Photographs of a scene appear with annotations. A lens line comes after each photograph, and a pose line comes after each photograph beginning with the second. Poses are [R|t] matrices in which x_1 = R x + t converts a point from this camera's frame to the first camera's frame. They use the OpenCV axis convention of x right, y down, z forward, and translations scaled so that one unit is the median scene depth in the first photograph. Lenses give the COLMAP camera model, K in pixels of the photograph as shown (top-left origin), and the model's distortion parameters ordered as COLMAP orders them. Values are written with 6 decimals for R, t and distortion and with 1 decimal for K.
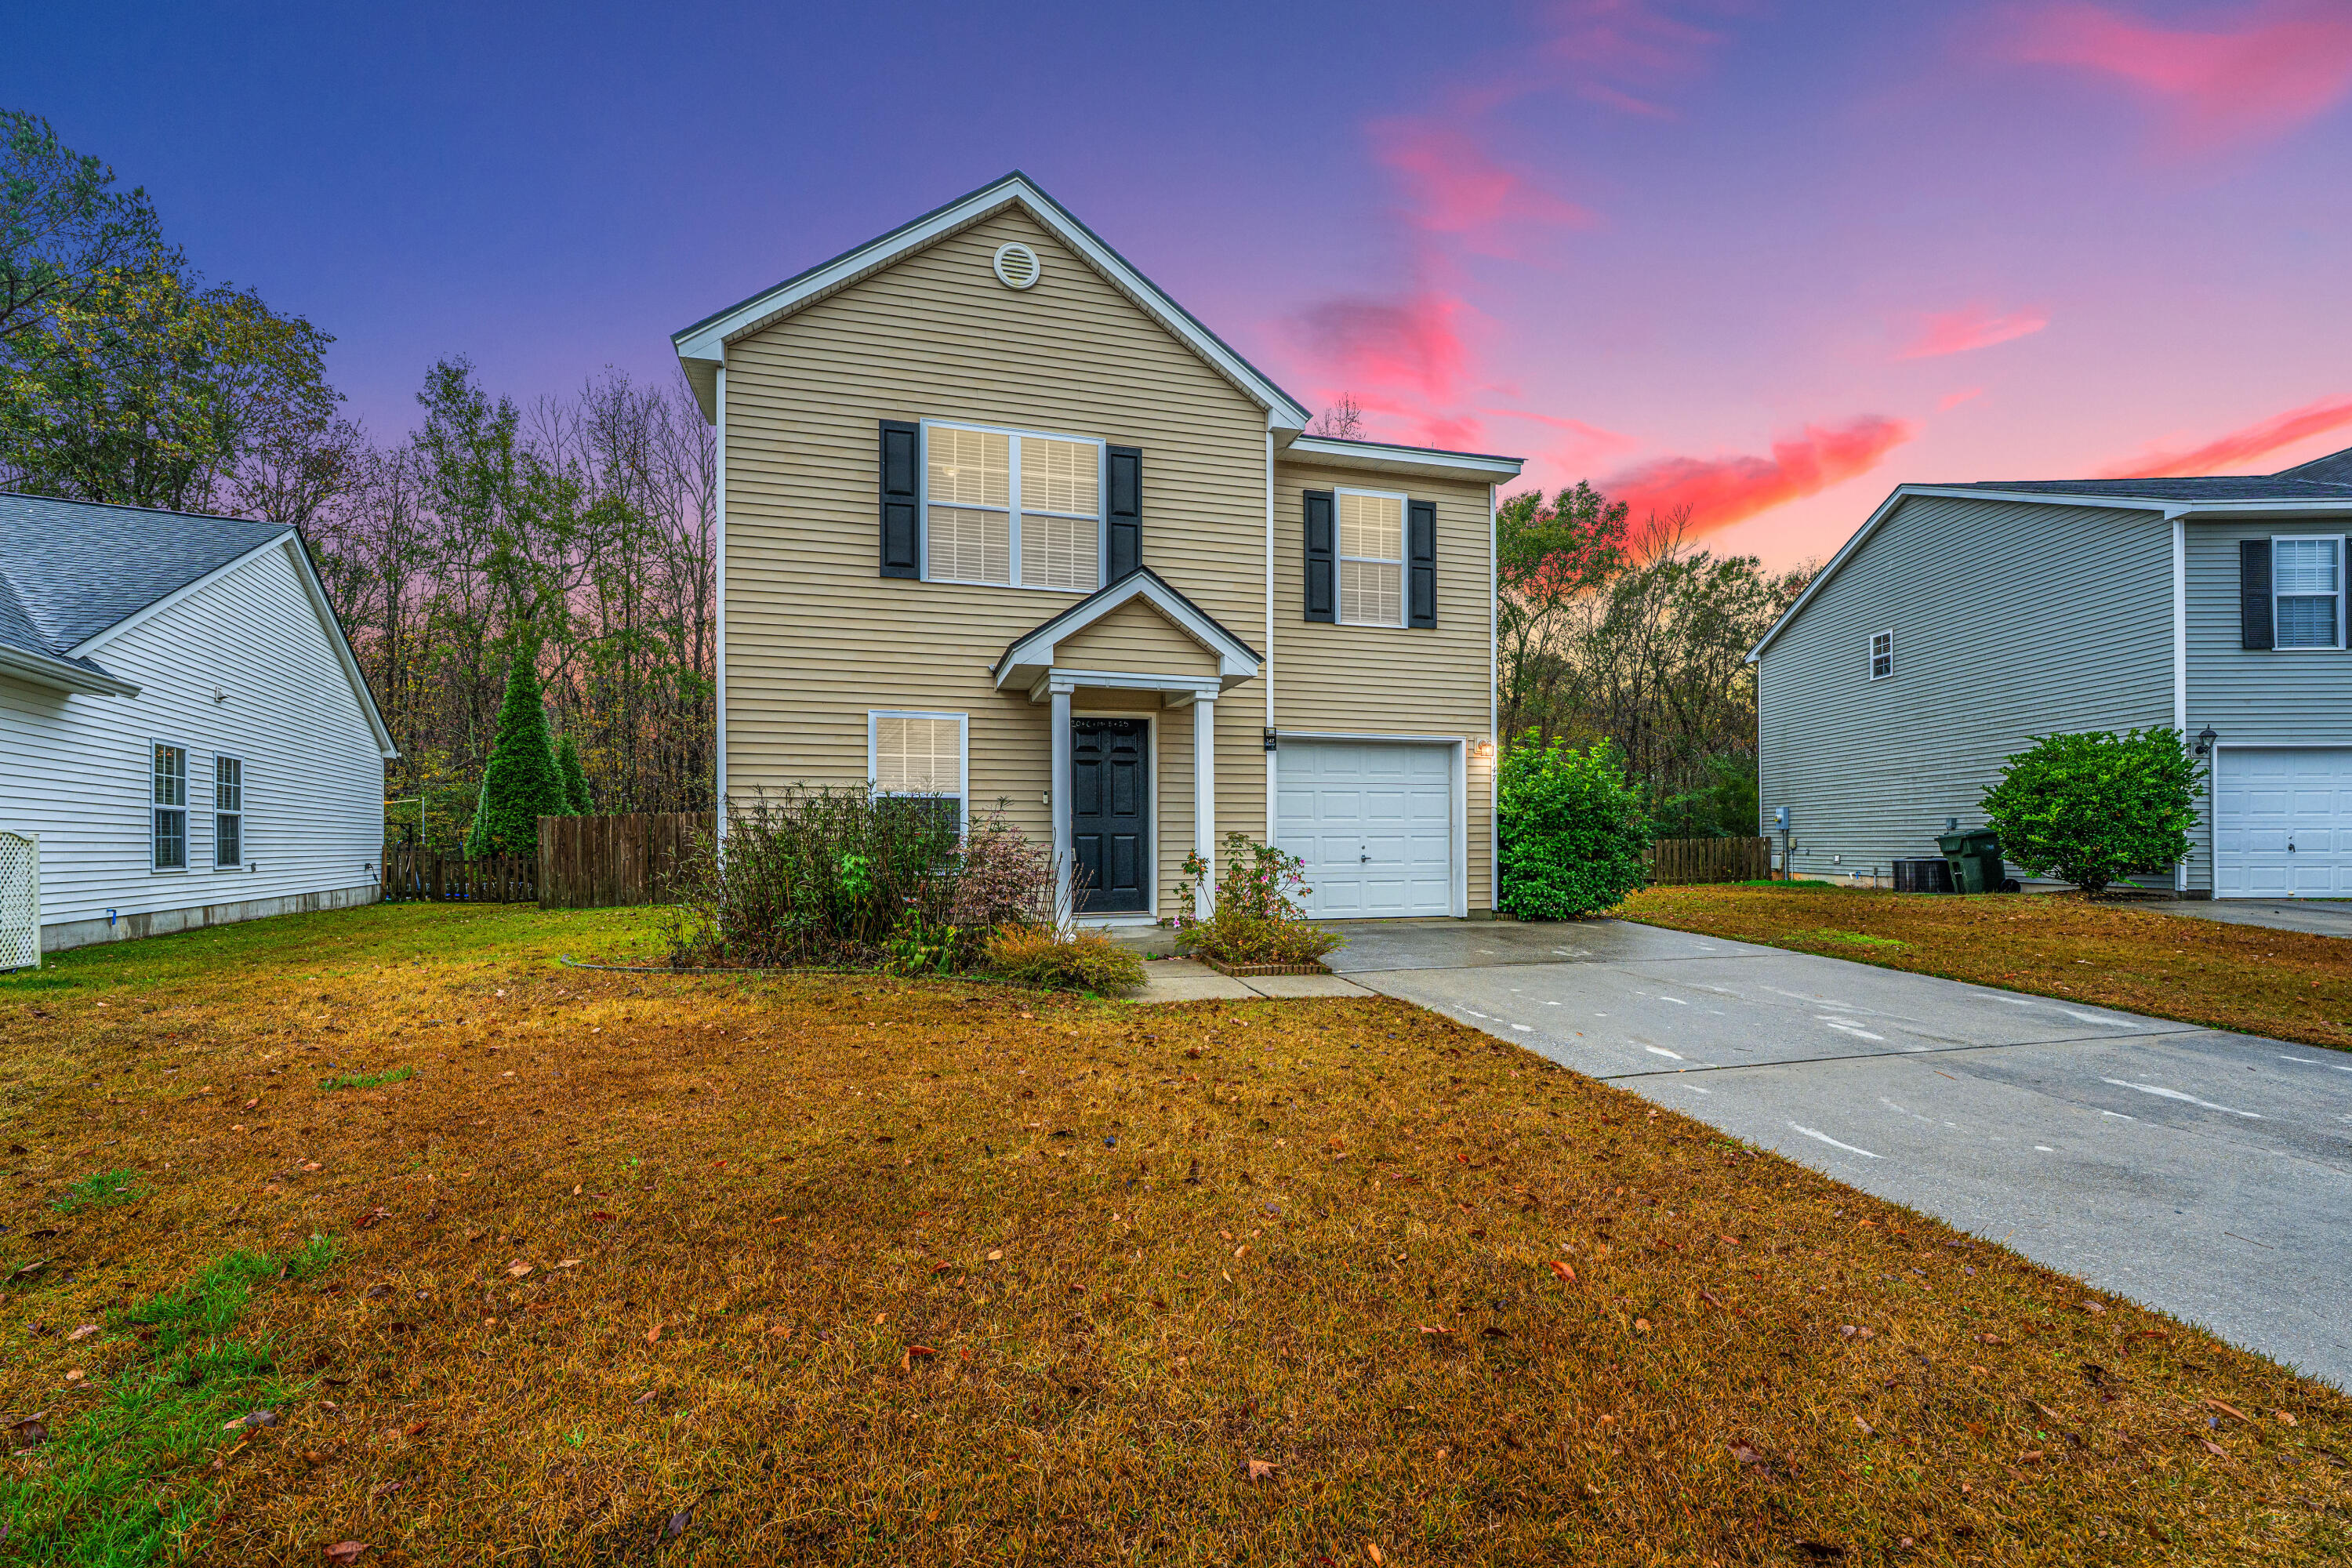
lens RADIAL K [[935.9, 0, 1176.0], [0, 935.9, 784.0], [0, 0, 1]] dist [-0.000860, 0.000163]
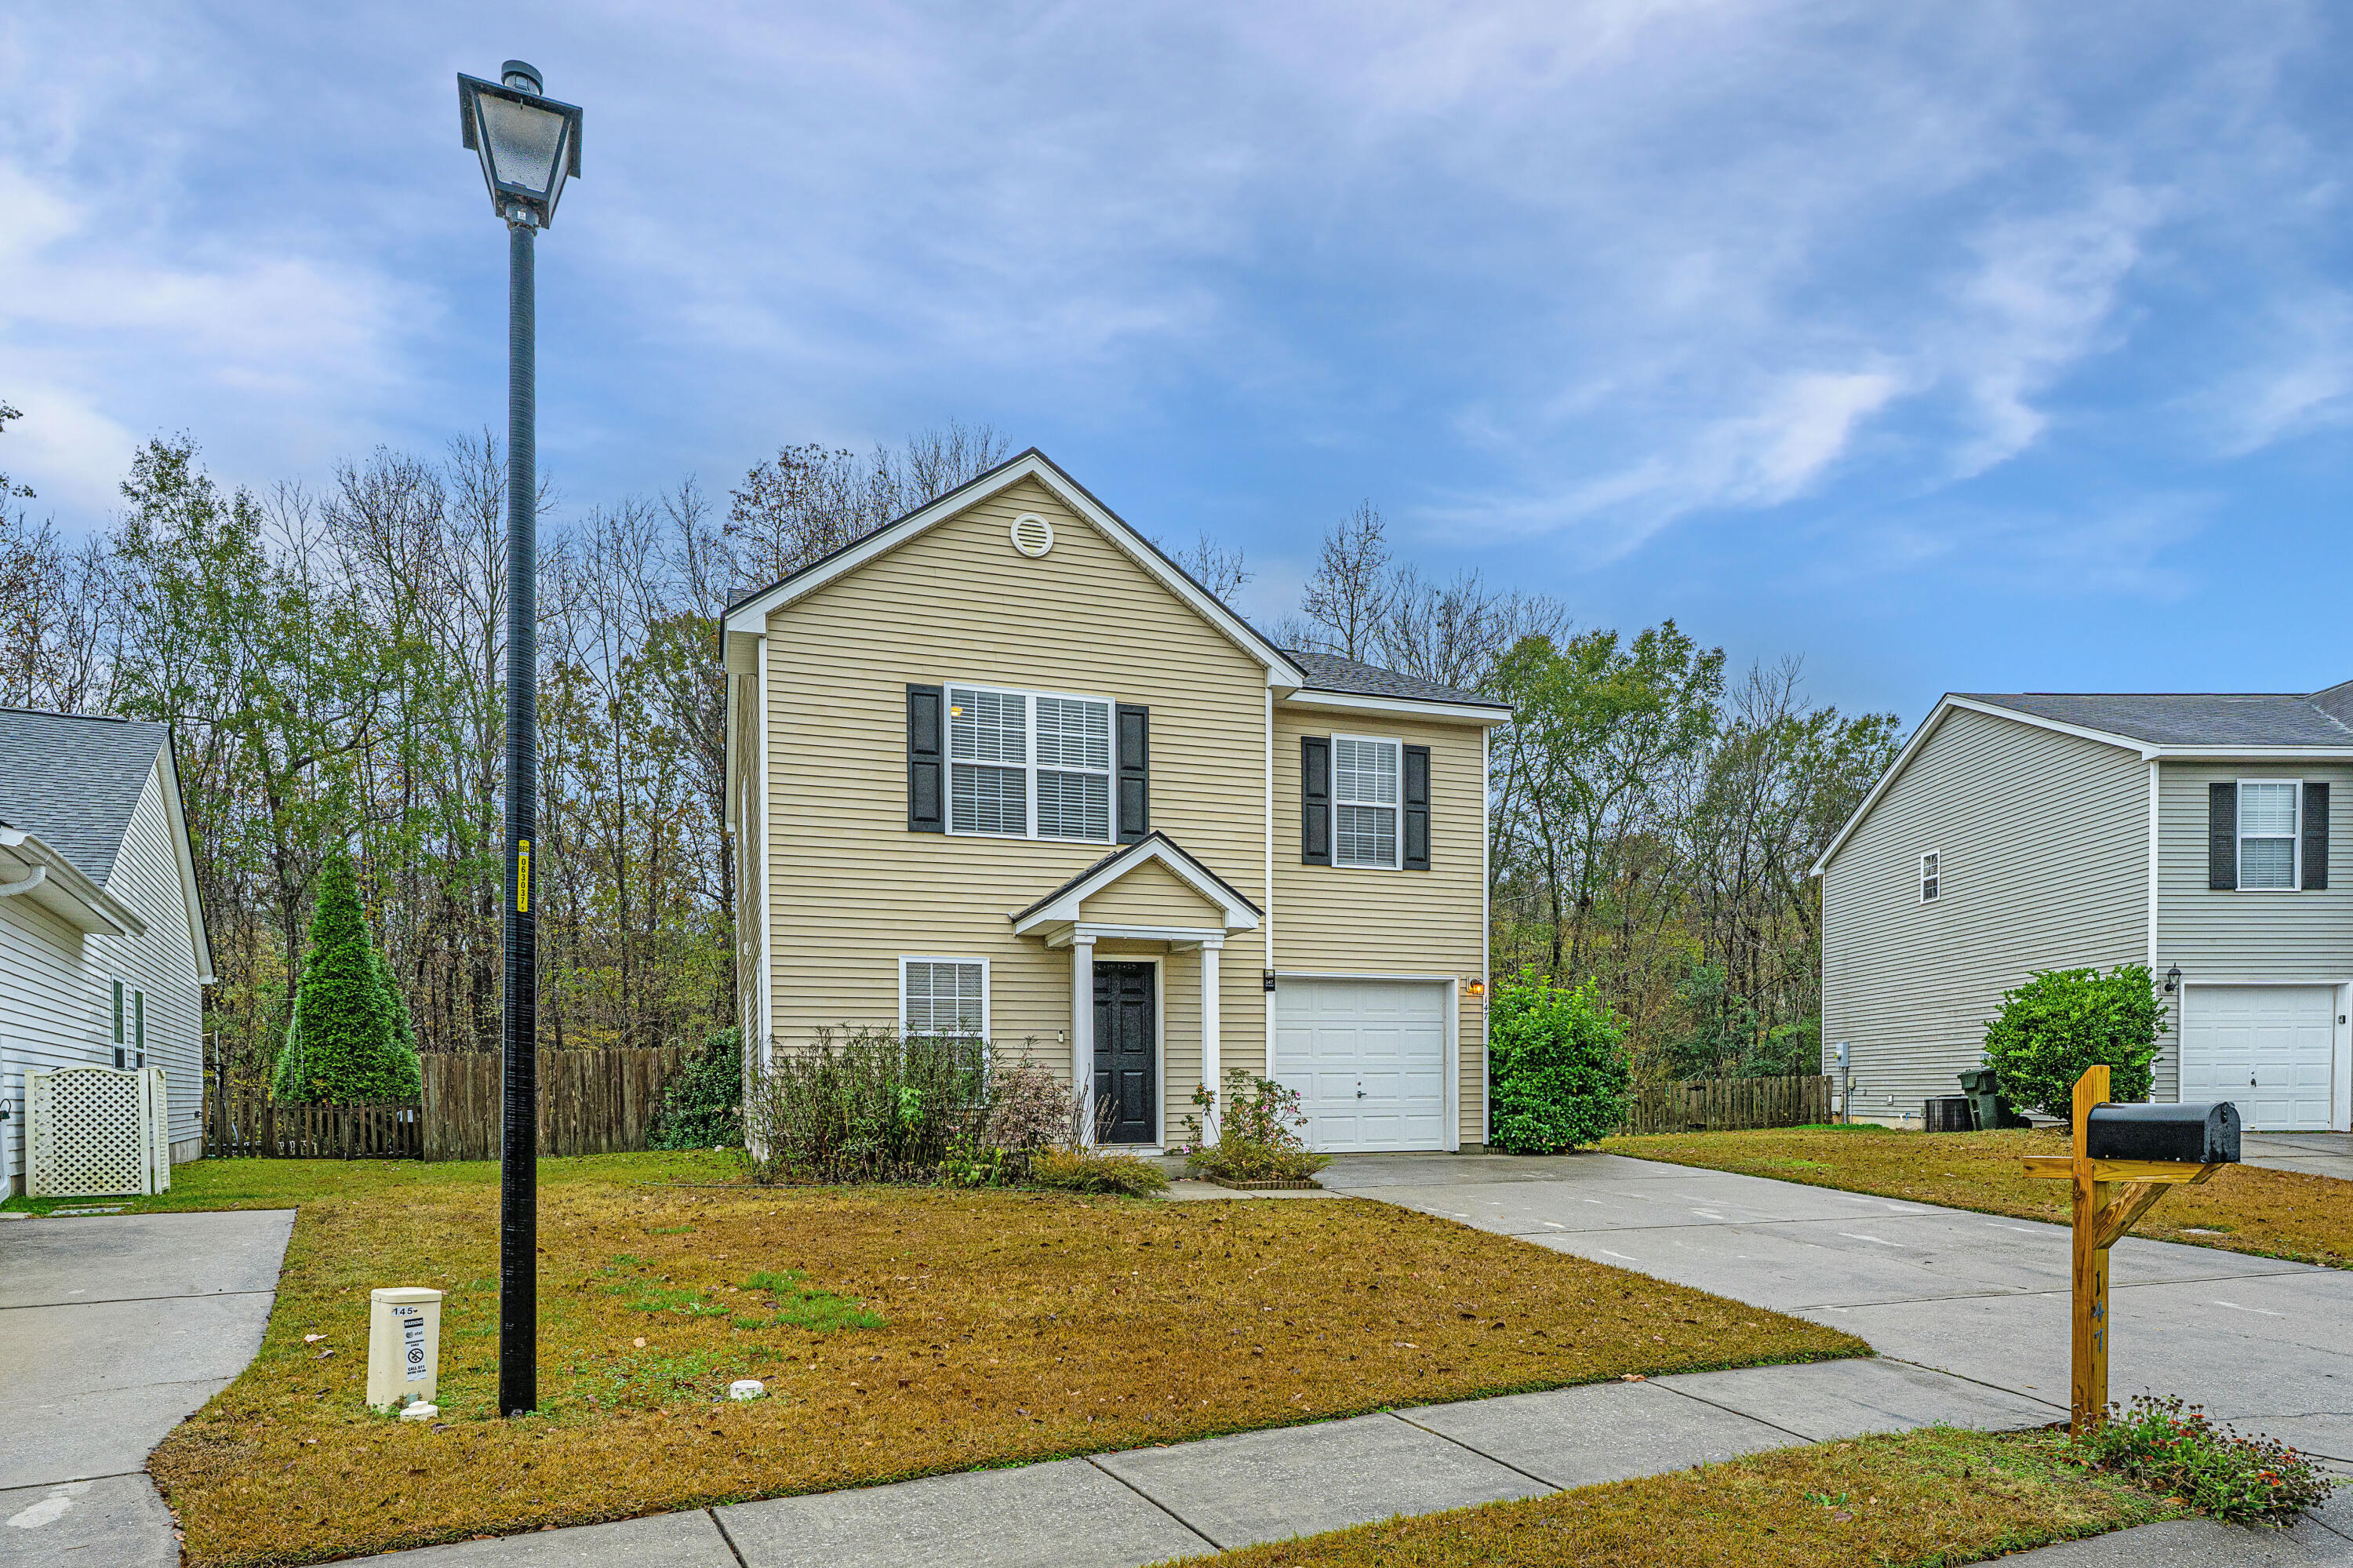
lens RADIAL K [[1436.9, 0, 1226.9], [0, 1436.9, 954.8], [0, 0, 1]] dist [-0.000498, -0.000269]
pose [[0.997364, 0.003443, 0.072479, -0.059791], [-0.000987, 0.999425, -0.033894, -0.020021], [-0.072554, 0.033733, 0.996794, -0.567423]]
